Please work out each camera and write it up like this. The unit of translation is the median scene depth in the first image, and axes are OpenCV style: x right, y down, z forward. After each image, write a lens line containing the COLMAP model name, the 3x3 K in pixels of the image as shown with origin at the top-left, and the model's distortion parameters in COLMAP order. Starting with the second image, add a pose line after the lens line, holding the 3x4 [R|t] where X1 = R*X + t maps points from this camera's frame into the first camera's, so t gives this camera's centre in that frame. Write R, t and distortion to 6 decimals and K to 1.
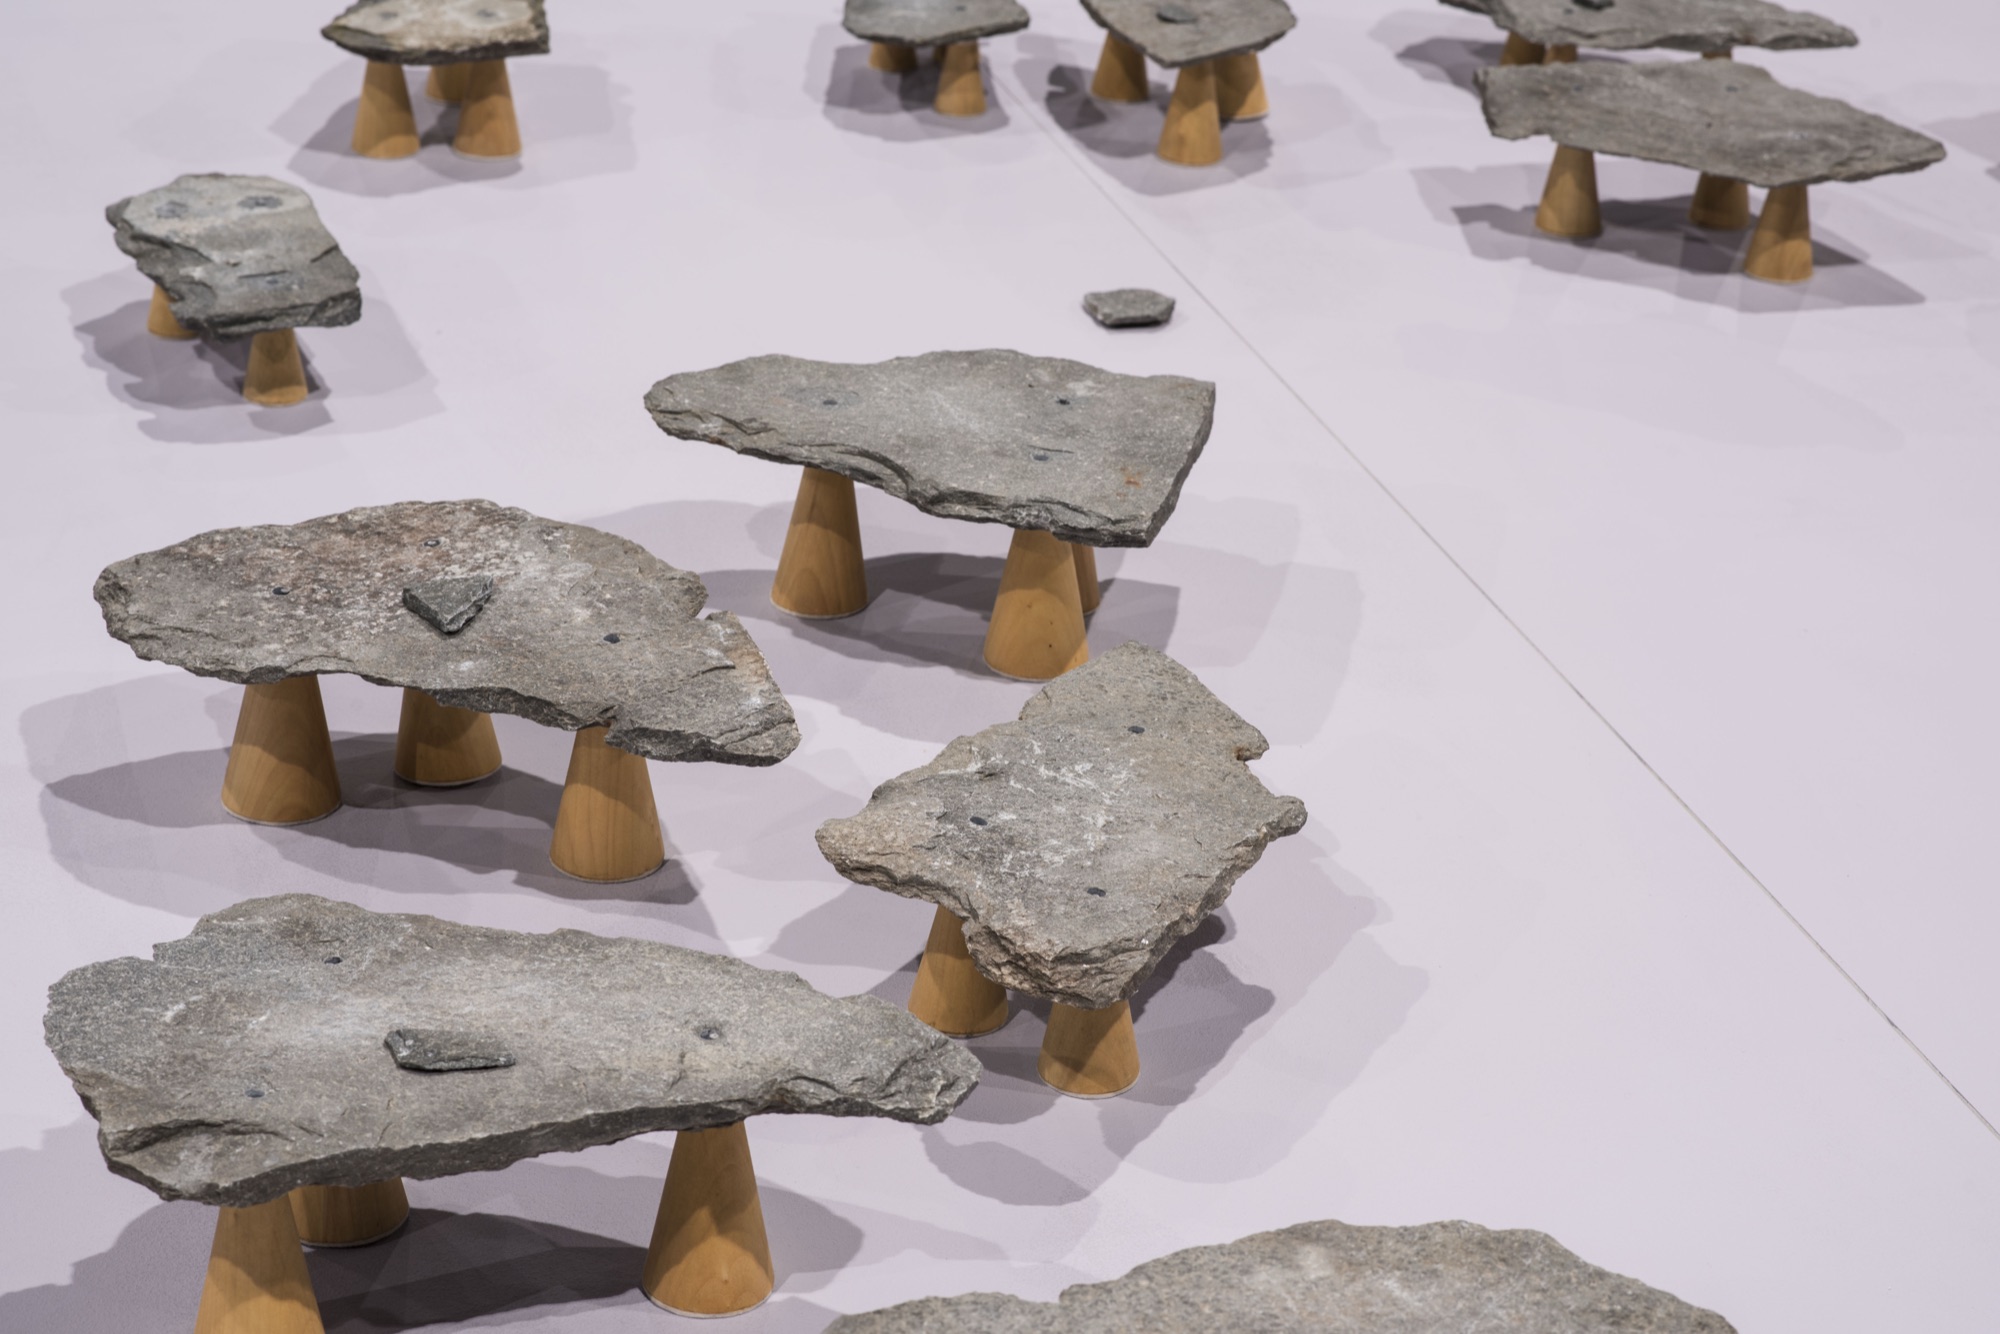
lens RADIAL K [[4930.6, 0, 1000.0], [0, 4930.6, 667.0], [0, 0, 1]] dist [0.062419, 0.568685]
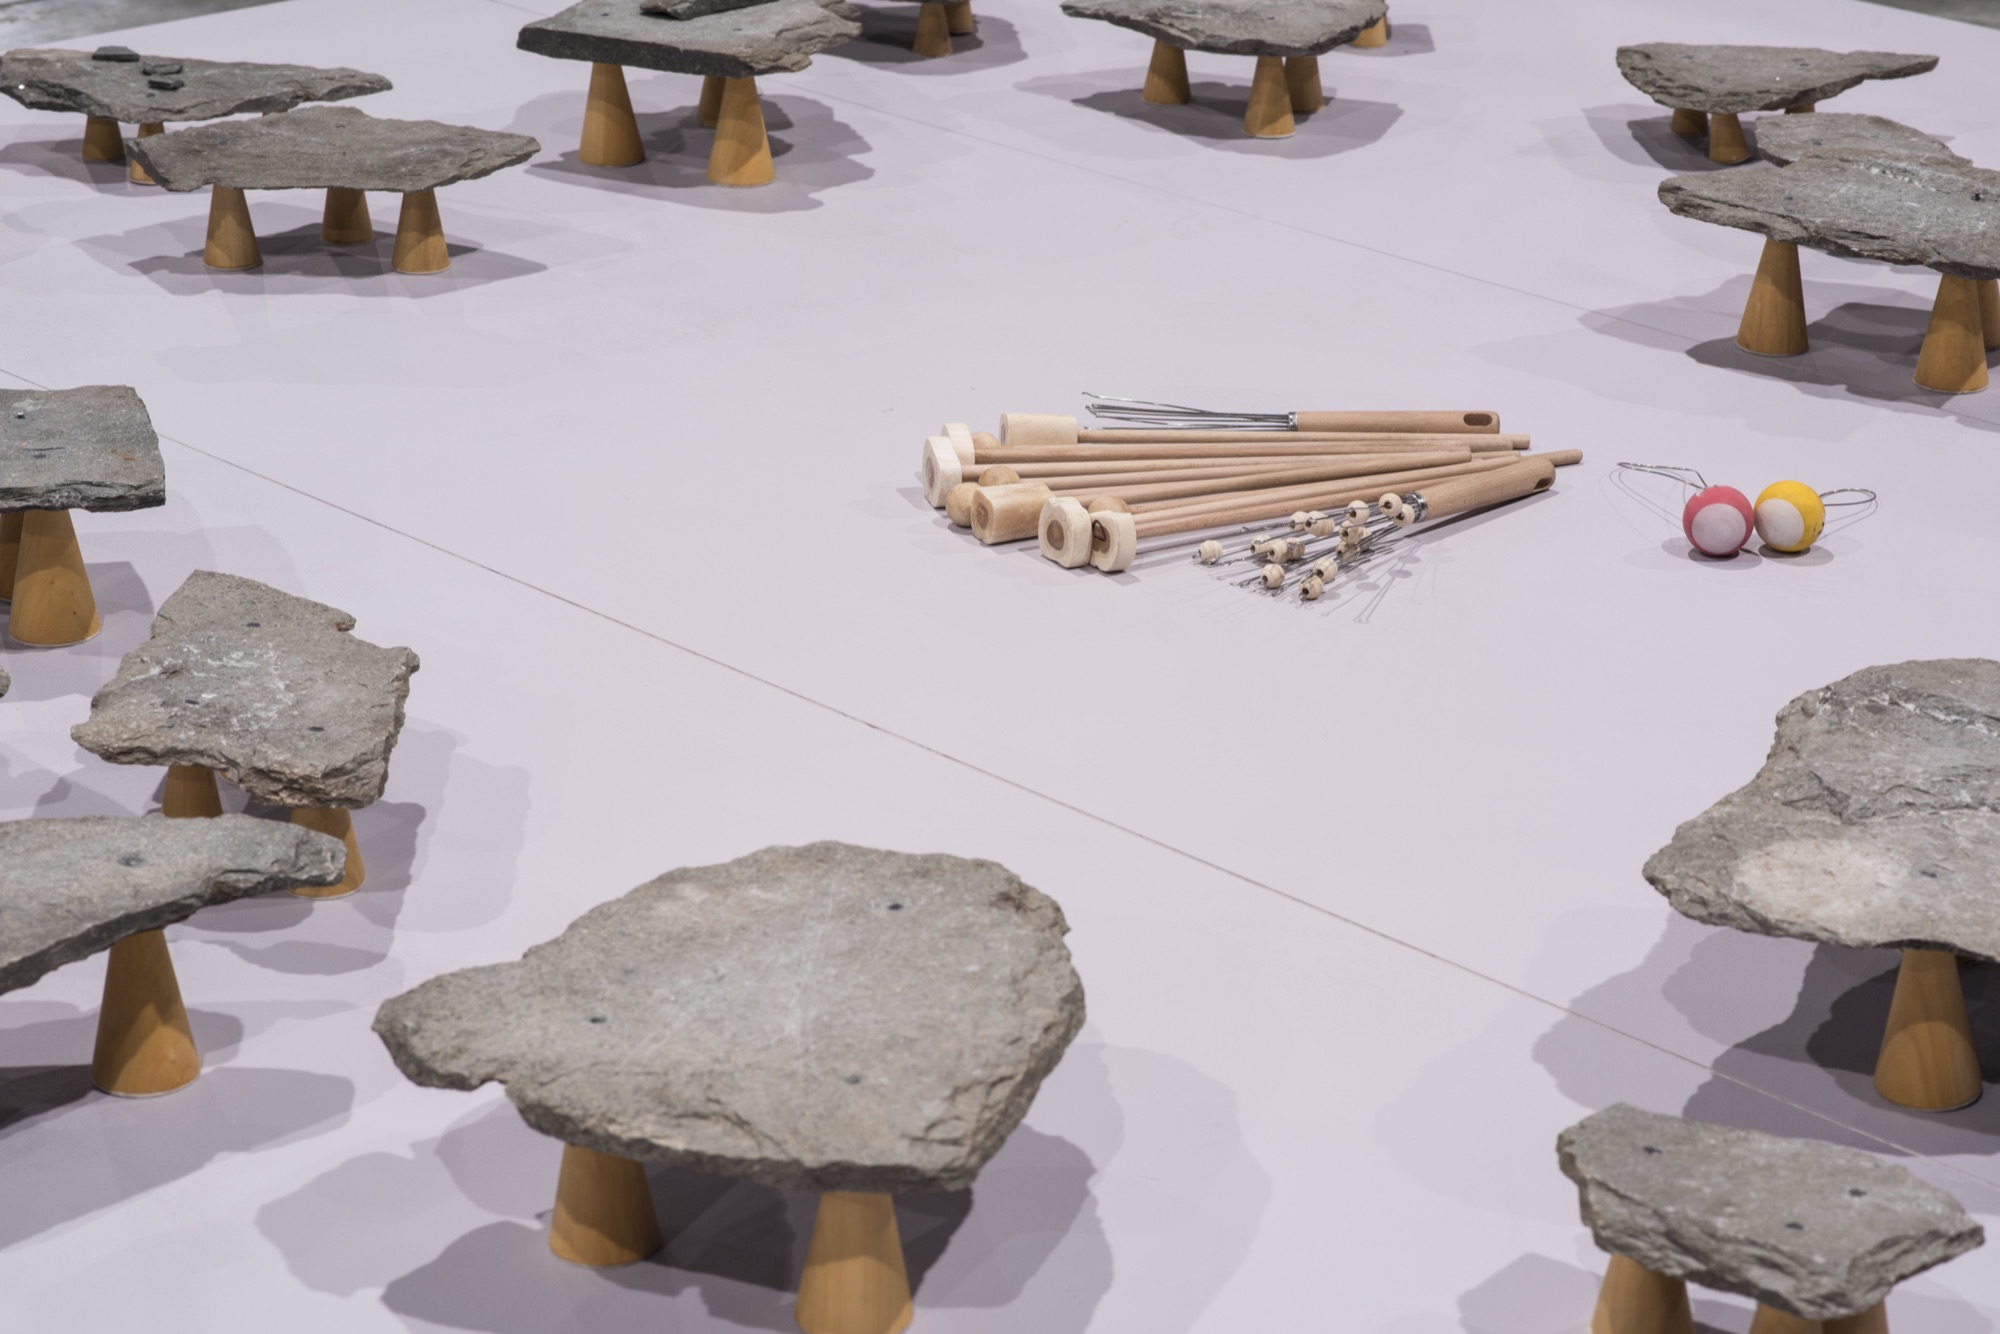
lens RADIAL K [[4930.6, 0, 1000.0], [0, 4930.6, 667.0], [0, 0, 1]] dist [0.062419, 0.568685]
pose [[0.890733, -0.198049, 0.409110, -0.323324], [0.217991, 0.975948, -0.002168, 0.068564], [-0.398841, 0.091114, 0.912483, -0.198238]]
